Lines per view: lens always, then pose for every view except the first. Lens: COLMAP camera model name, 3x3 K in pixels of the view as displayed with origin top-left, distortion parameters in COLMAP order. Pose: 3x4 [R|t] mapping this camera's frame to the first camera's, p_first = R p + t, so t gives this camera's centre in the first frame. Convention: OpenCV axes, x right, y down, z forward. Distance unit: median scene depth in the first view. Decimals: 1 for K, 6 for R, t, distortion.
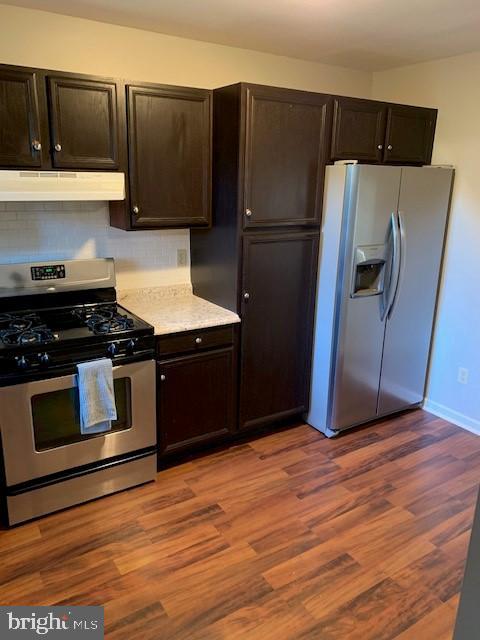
lens RADIAL K [[495.4, 0, 240.4], [0, 495.4, 319.5], [0, 0, 1]] dist [0.048987, -0.050811]
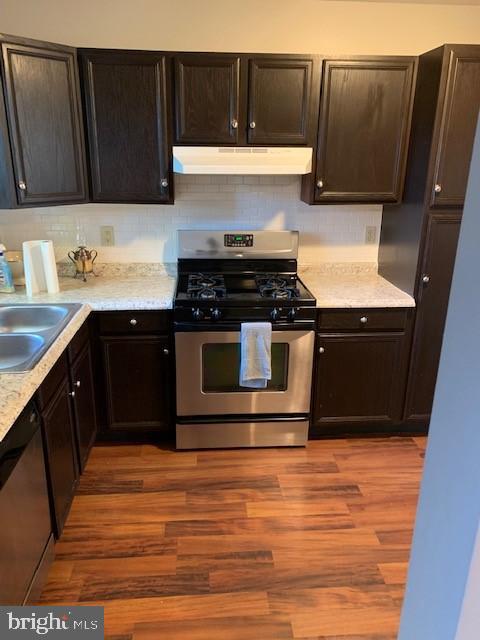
lens RADIAL K [[495.4, 0, 240.3], [0, 495.4, 318.7], [0, 0, 1]] dist [0.048987, -0.050811]
pose [[0.878713, 0.140602, -0.456174, 0.160422], [-0.124697, 0.990066, 0.064958, 0.007986], [0.460776, -0.000196, 0.887516, 0.016335]]
